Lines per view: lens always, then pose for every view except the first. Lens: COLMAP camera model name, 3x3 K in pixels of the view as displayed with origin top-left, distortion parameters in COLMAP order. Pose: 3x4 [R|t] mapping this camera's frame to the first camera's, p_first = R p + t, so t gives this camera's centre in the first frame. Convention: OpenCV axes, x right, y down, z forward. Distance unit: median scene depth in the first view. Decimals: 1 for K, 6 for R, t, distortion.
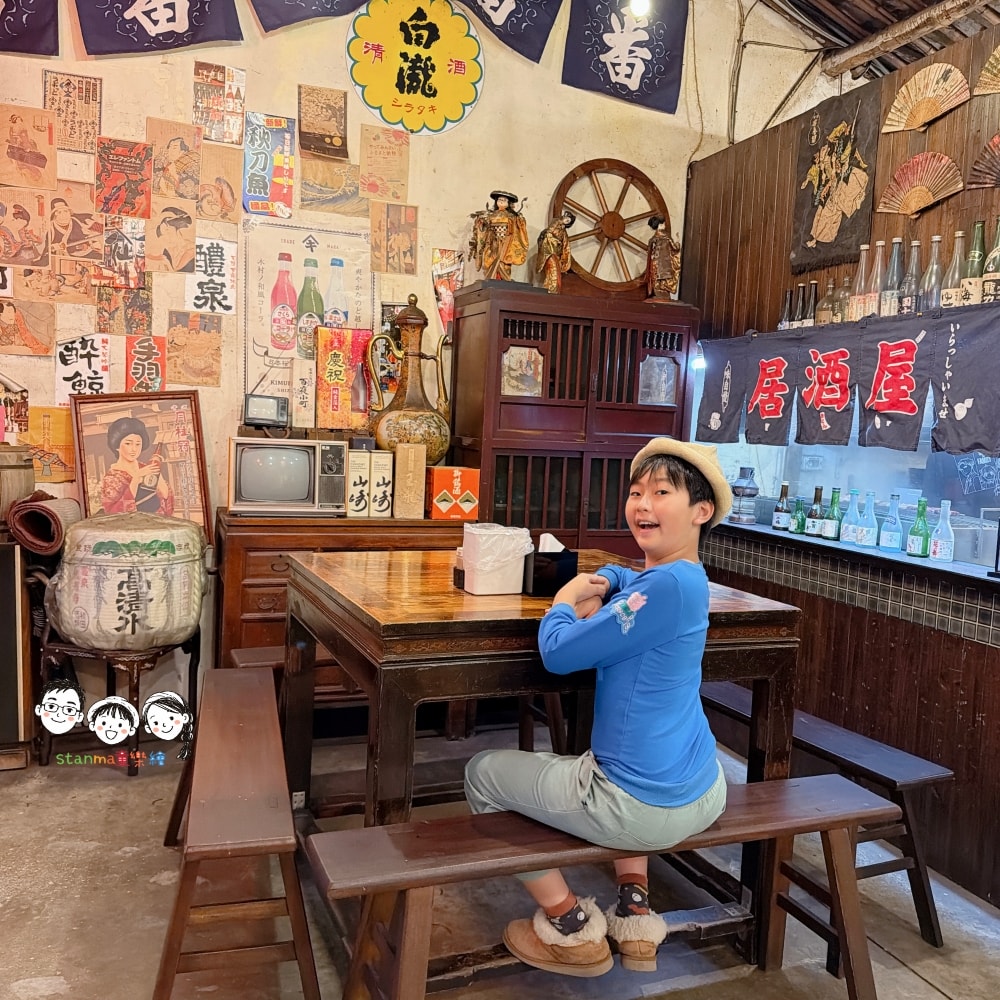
lens RADIAL K [[956.3, 0, 500.0], [0, 956.3, 500.0], [0, 0, 1]] dist [0.122079, -0.203290]
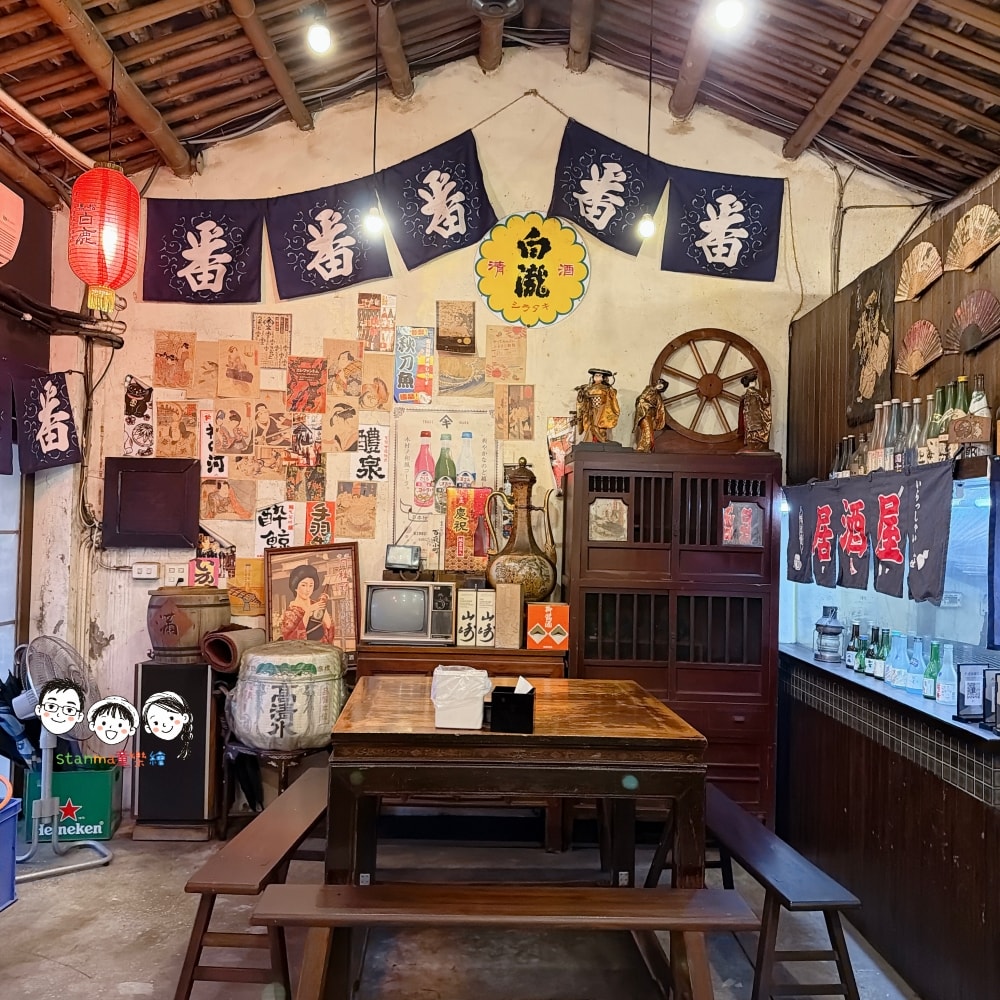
lens RADIAL K [[961.2, 0, 500.0], [0, 961.2, 500.0], [0, 0, 1]] dist [0.207829, -0.352455]
pose [[0.943843, -0.030878, -0.328949, 0.281954], [-0.009776, 0.992577, -0.121224, -0.016417], [0.330251, 0.117632, 0.936535, -0.129542]]
